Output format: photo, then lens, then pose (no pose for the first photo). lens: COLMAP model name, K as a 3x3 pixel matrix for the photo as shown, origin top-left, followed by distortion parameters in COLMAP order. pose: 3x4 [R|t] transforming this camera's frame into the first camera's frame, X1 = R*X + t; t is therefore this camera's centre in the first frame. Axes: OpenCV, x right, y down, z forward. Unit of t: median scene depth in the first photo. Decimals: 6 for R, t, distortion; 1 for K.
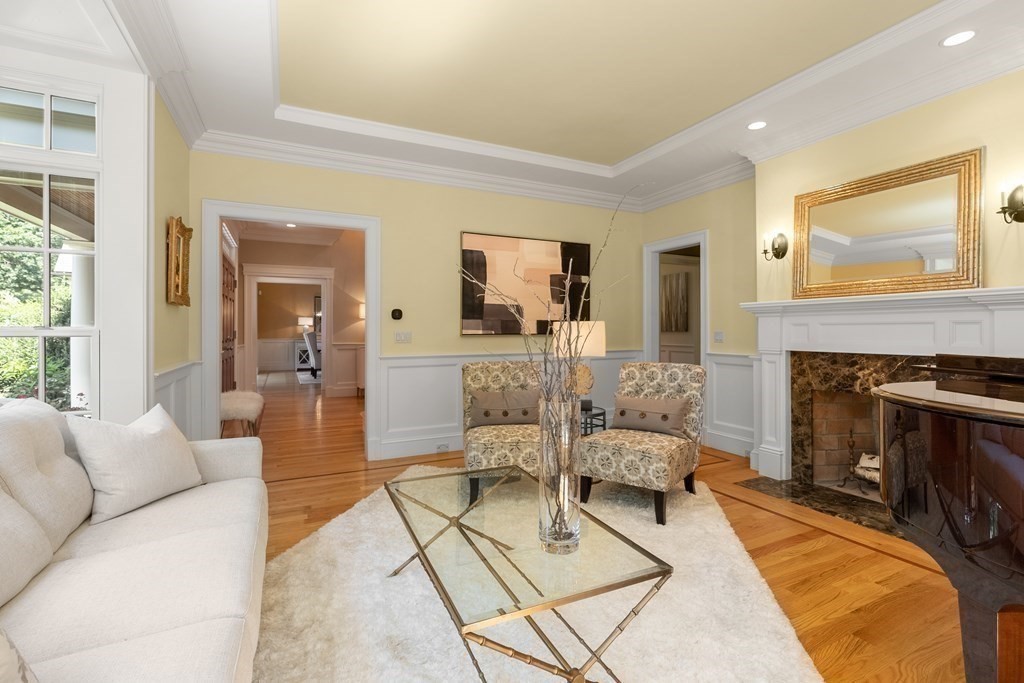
lens RADIAL K [[464.9, 0, 509.5], [0, 464.9, 328.9], [0, 0, 1]] dist [-0.001653, -0.000308]
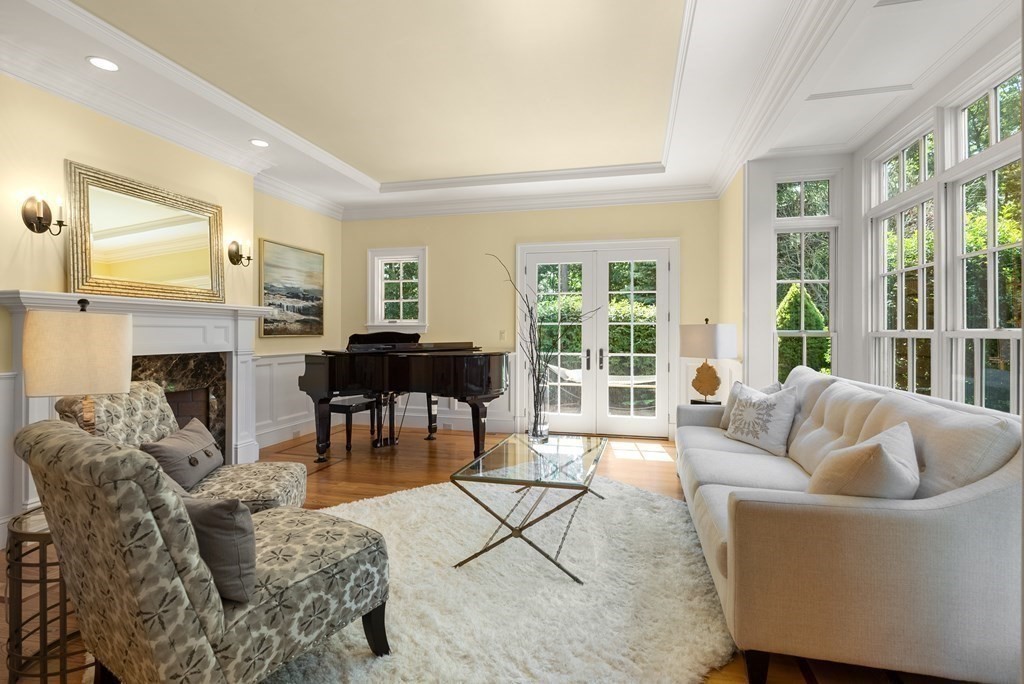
lens RADIAL K [[464.9, 0, 509.5], [0, 464.9, 329.4], [0, 0, 1]] dist [-0.001653, -0.000308]
pose [[-0.784280, -0.000377, 0.620407, -0.520958], [-0.003409, 0.999987, -0.003703, -0.003059], [-0.620397, -0.005019, -0.784272, 1.370419]]
